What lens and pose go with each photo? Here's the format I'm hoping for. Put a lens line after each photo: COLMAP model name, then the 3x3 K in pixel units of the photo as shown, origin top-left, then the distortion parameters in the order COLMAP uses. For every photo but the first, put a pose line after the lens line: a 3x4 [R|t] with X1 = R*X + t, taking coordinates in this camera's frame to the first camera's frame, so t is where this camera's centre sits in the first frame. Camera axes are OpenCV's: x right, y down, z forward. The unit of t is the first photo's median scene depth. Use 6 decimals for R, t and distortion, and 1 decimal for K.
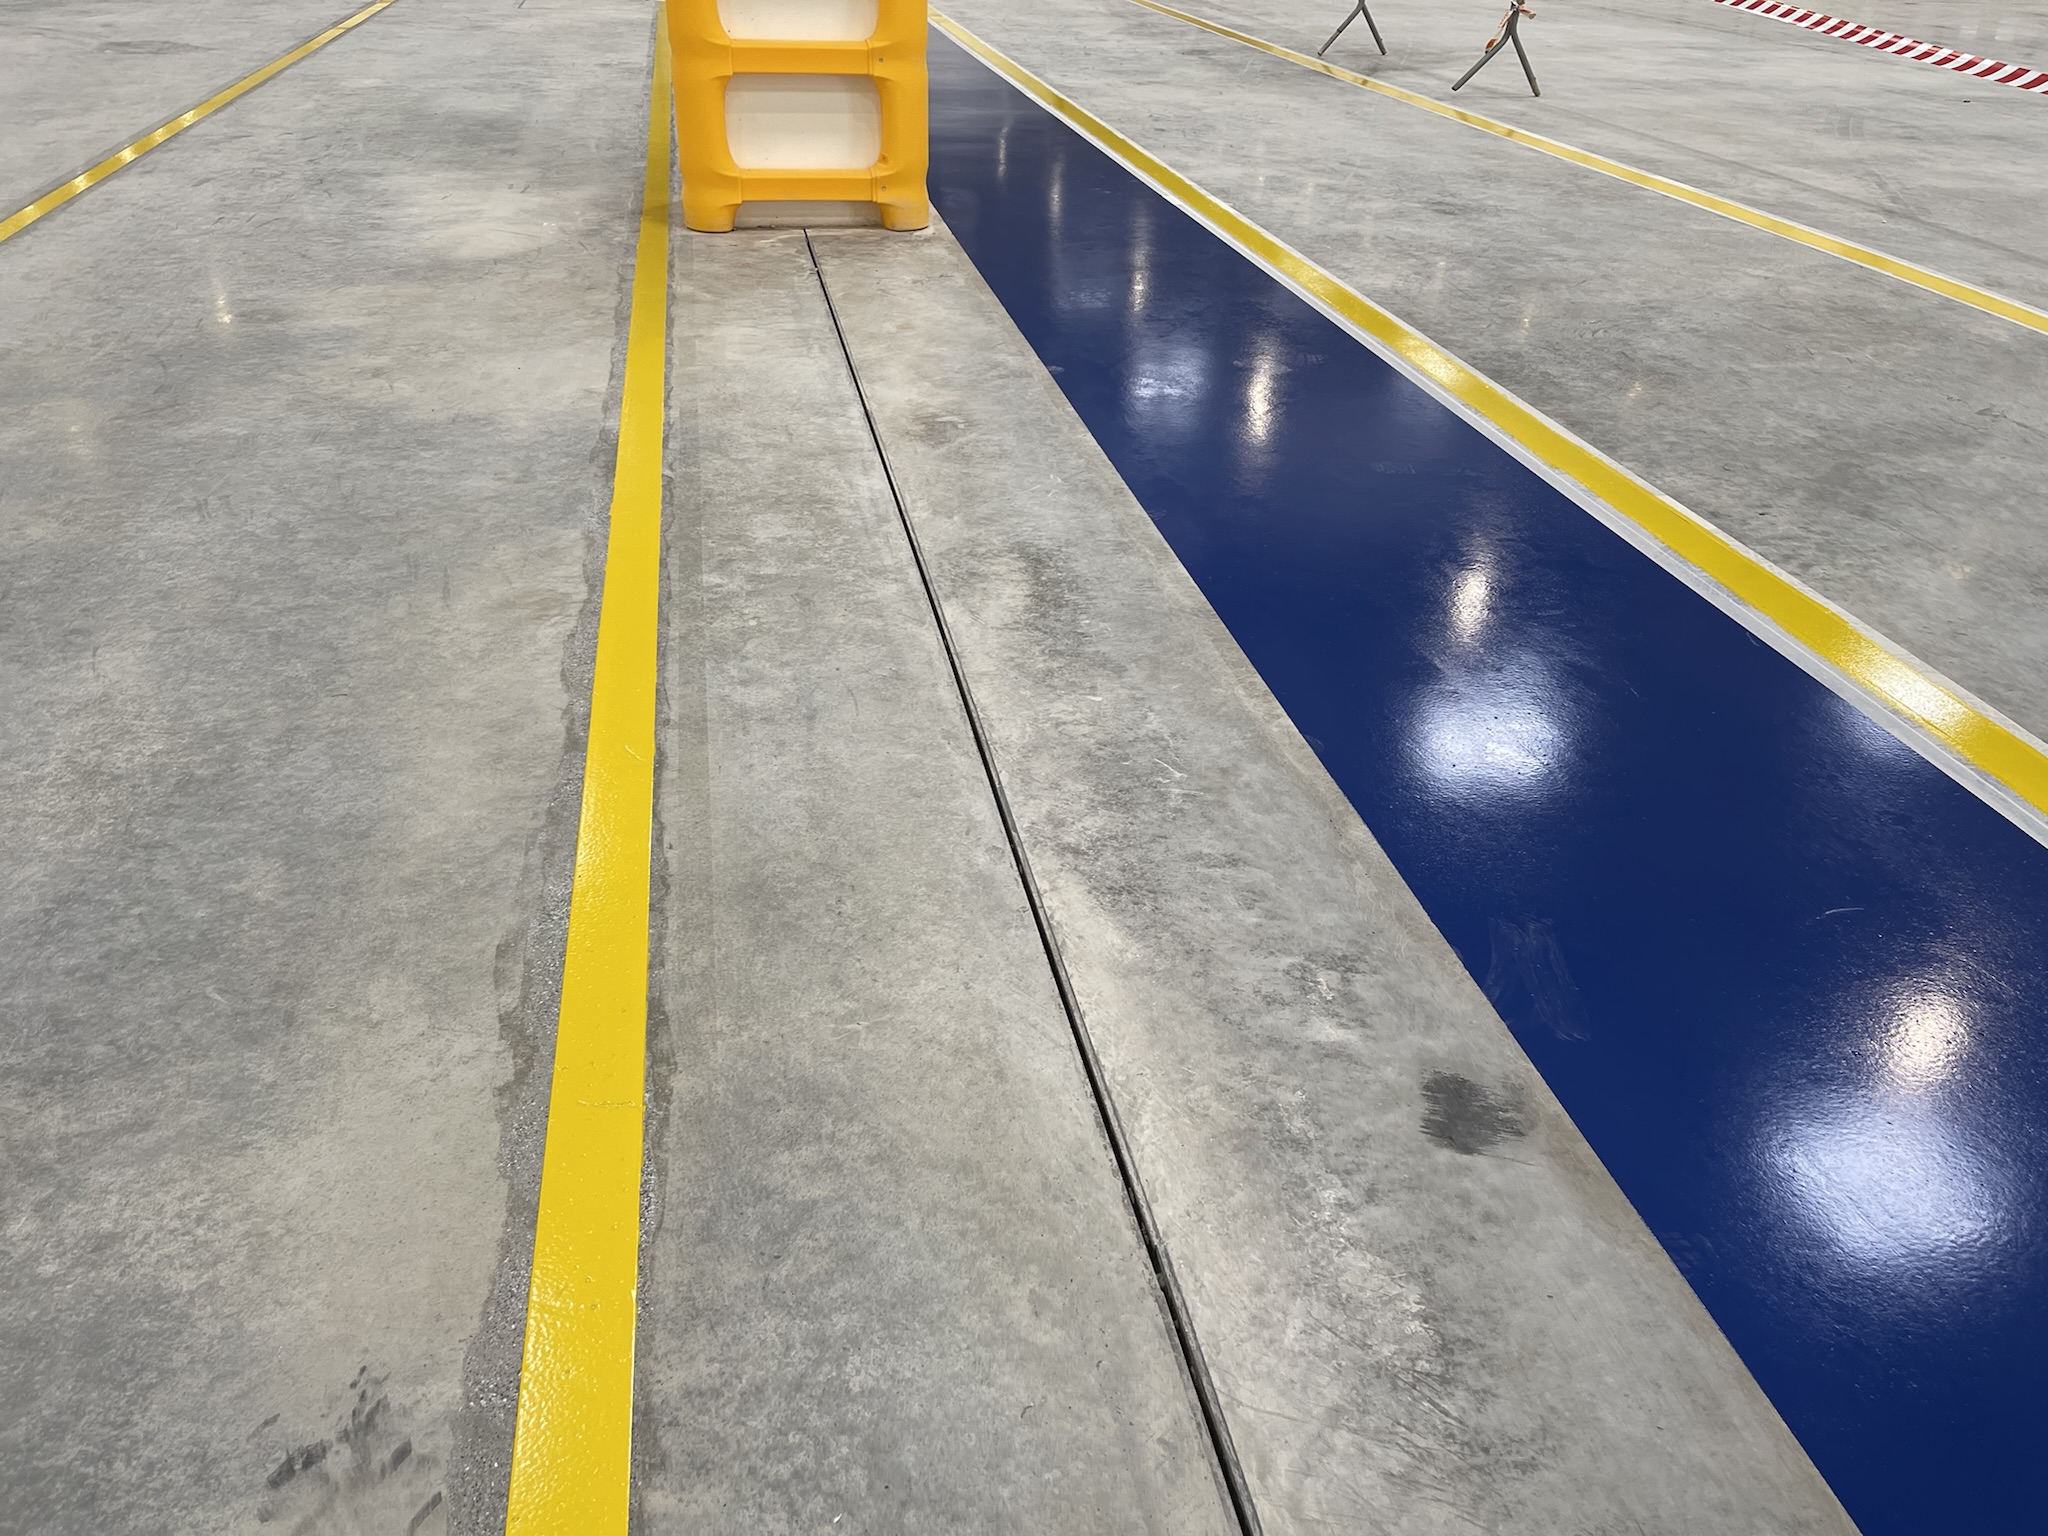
lens RADIAL K [[1574.5, 0, 1024.0], [0, 1574.5, 768.0], [0, 0, 1]] dist [0.061268, -0.075793]
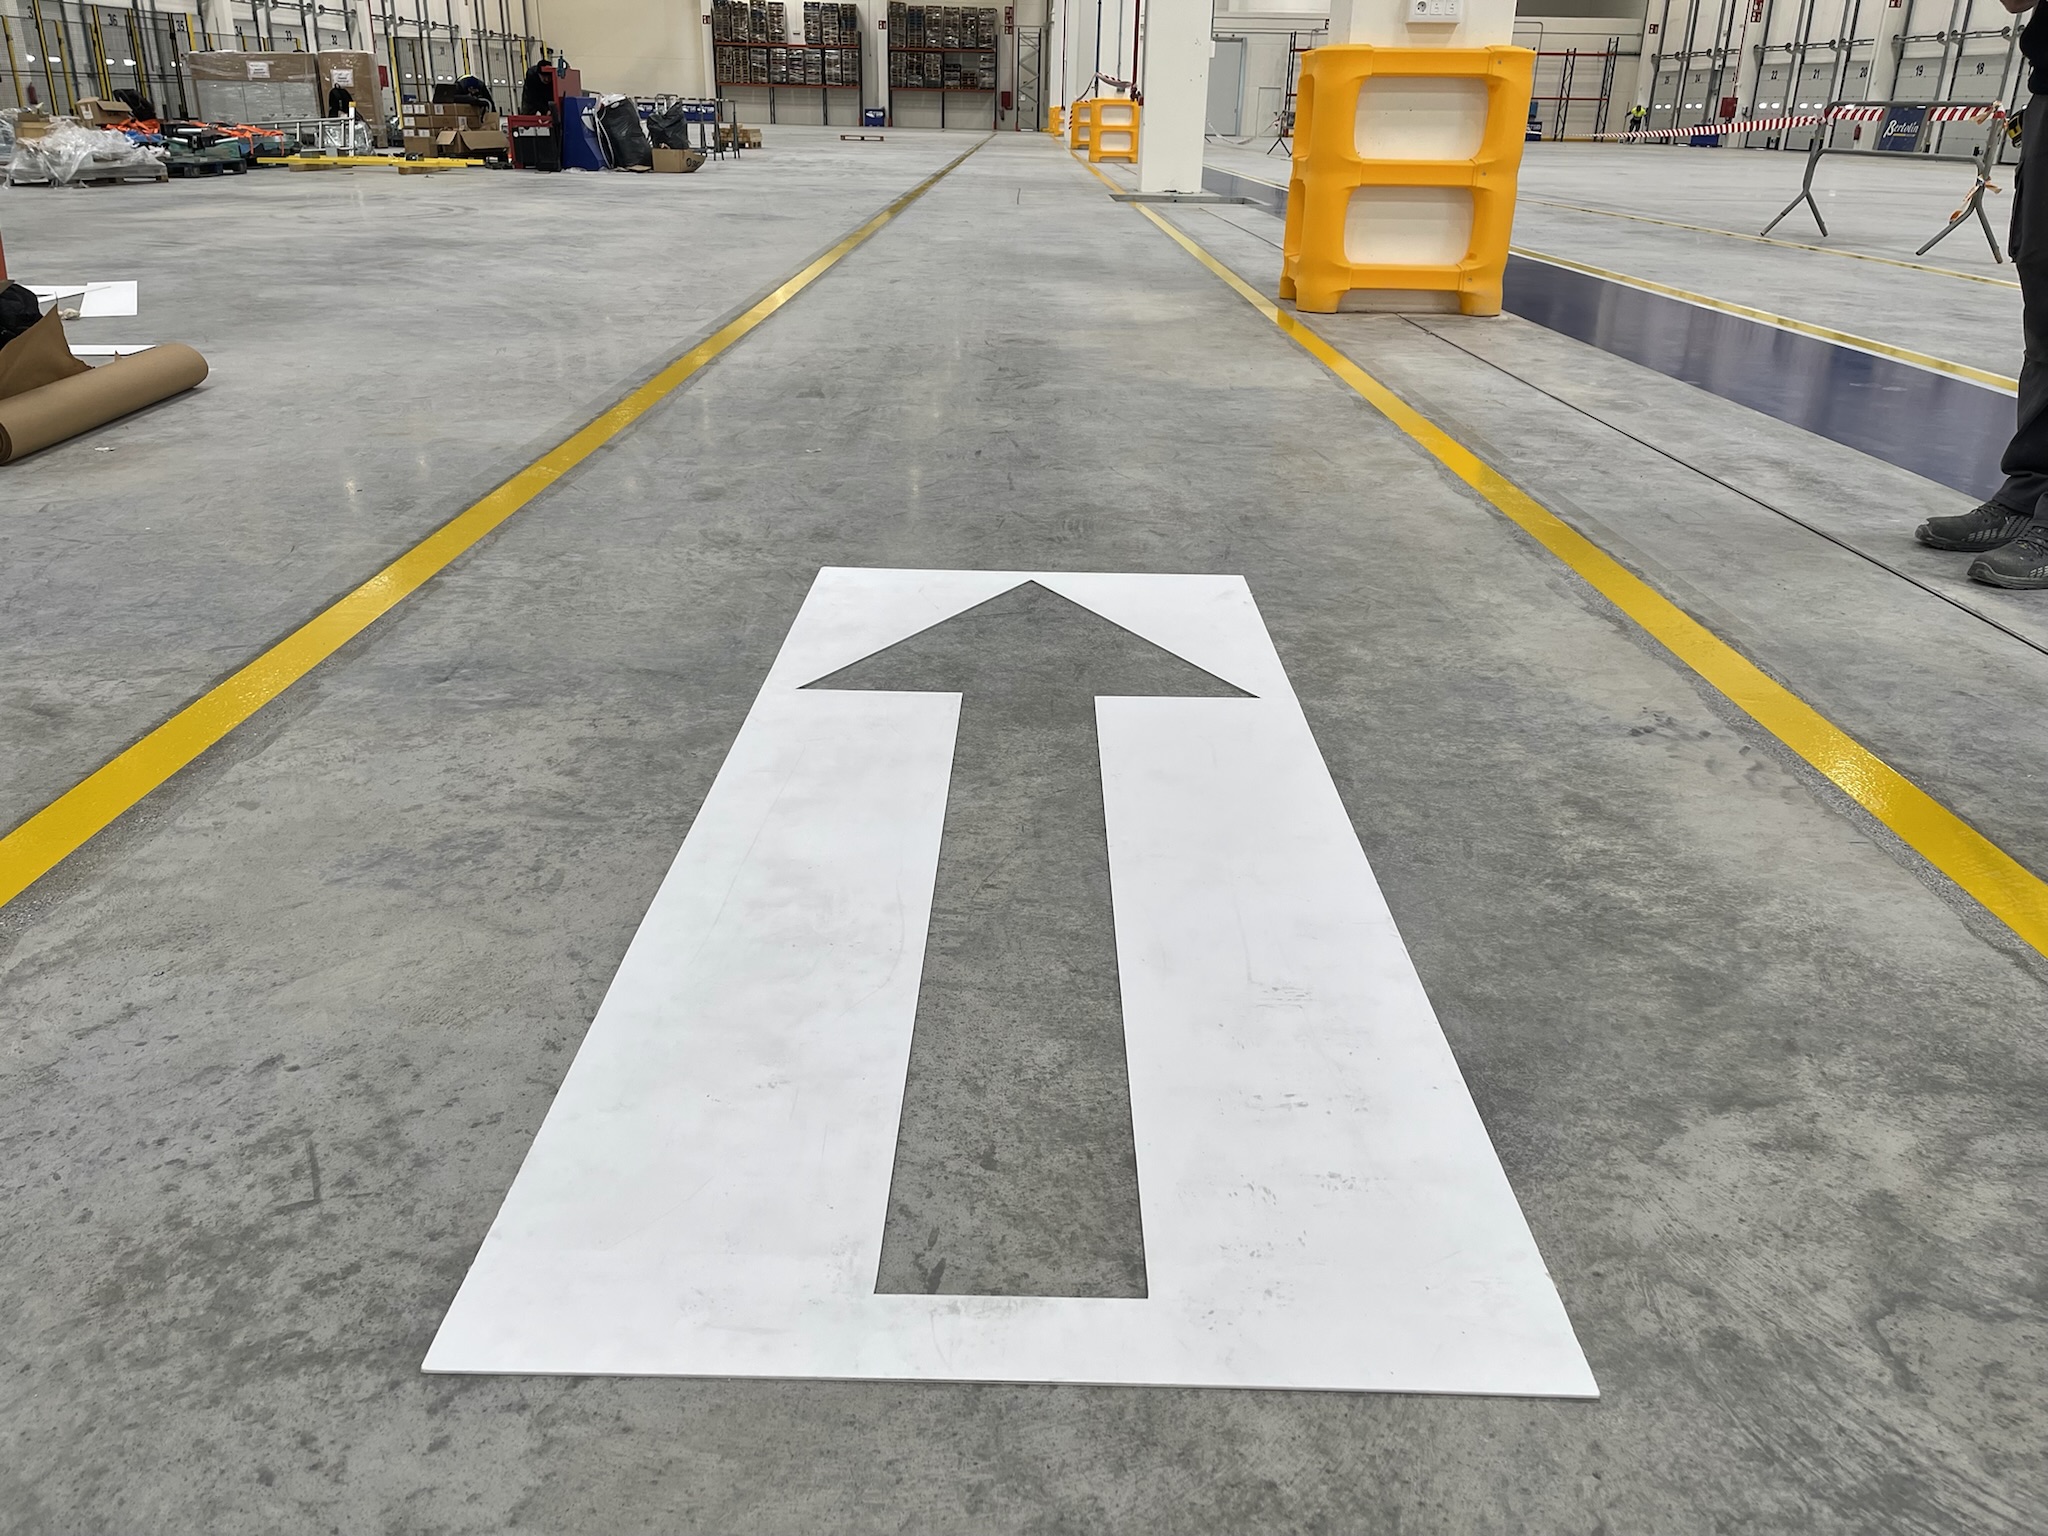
lens RADIAL K [[1541.1, 0, 1012.6], [0, 1541.1, 777.8], [0, 0, 1]] dist [0.111440, -0.146747]
pose [[0.981160, 0.068994, -0.180456, -0.564601], [-0.091435, 0.988657, -0.119150, 0.521357], [0.170189, 0.133405, 0.976339, -0.454525]]
